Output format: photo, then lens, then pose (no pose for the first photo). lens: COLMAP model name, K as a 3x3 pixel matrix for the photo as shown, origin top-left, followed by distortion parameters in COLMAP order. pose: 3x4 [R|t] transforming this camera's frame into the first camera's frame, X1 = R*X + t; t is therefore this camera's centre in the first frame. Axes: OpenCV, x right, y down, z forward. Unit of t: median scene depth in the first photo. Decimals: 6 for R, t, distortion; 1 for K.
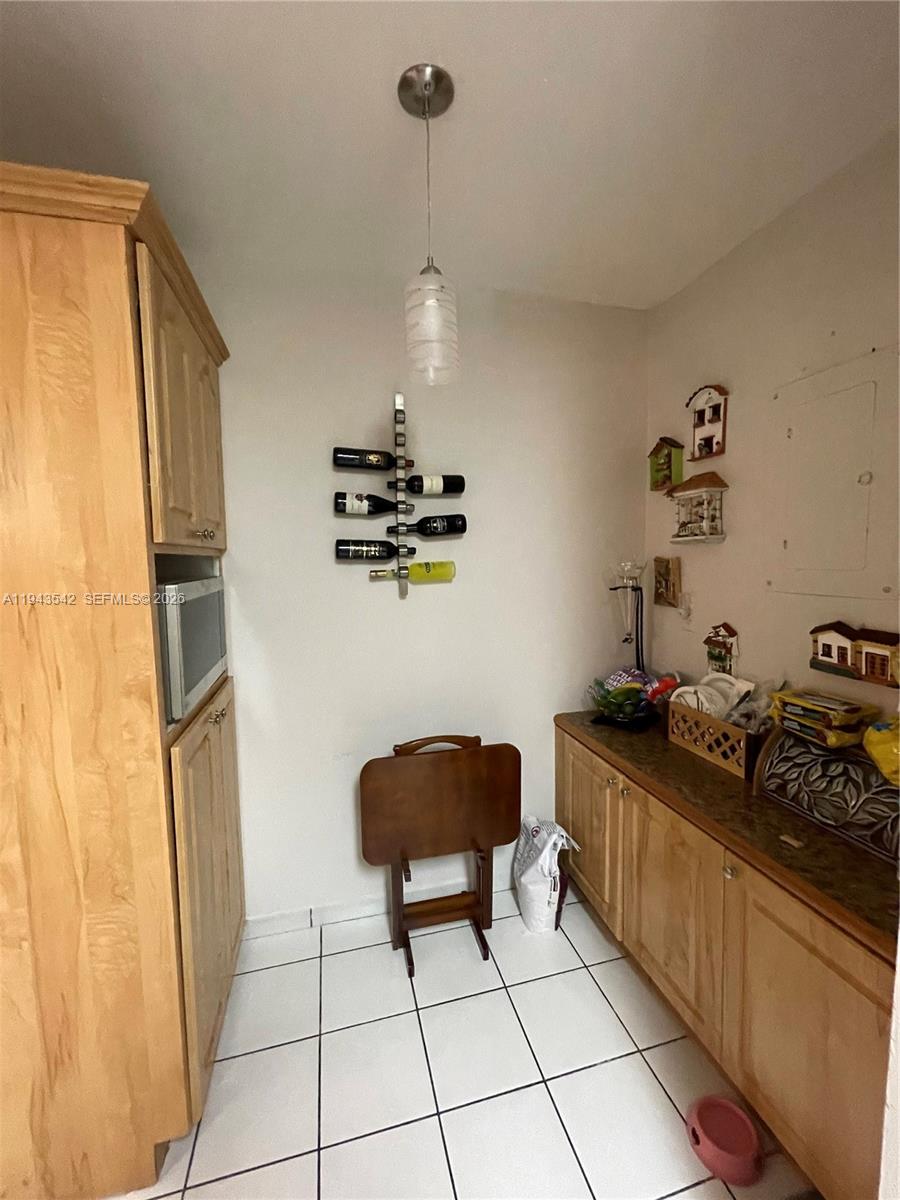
lens RADIAL K [[491.0, 0, 454.7], [0, 491.0, 598.6], [0, 0, 1]] dist [-0.001045, -0.000165]
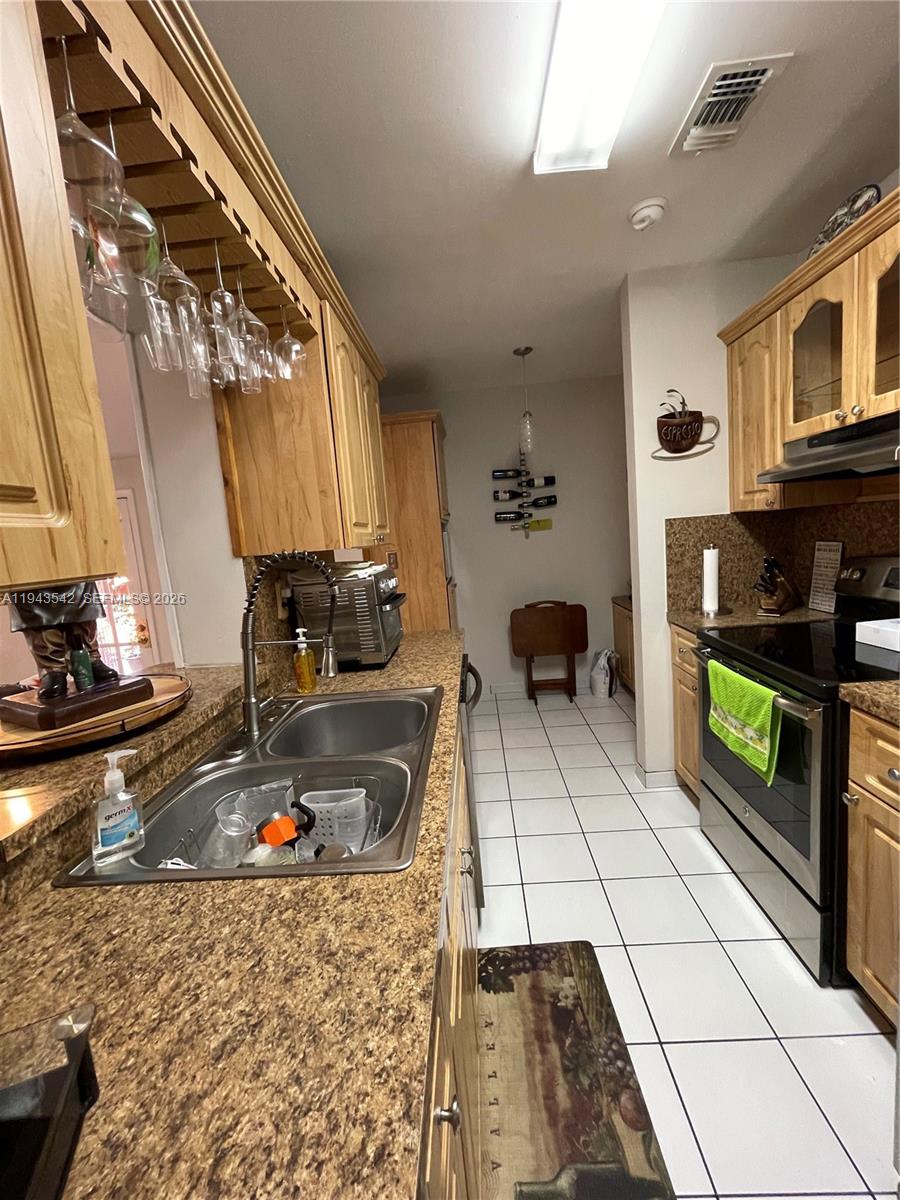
lens RADIAL K [[491.0, 0, 451.7], [0, 491.0, 598.2], [0, 0, 1]] dist [-0.001045, -0.000165]
pose [[0.954832, -0.029568, -0.295673, 0.201878], [0.046404, 0.997666, 0.050086, 0.137080], [0.293502, -0.061544, 0.953975, -1.124614]]
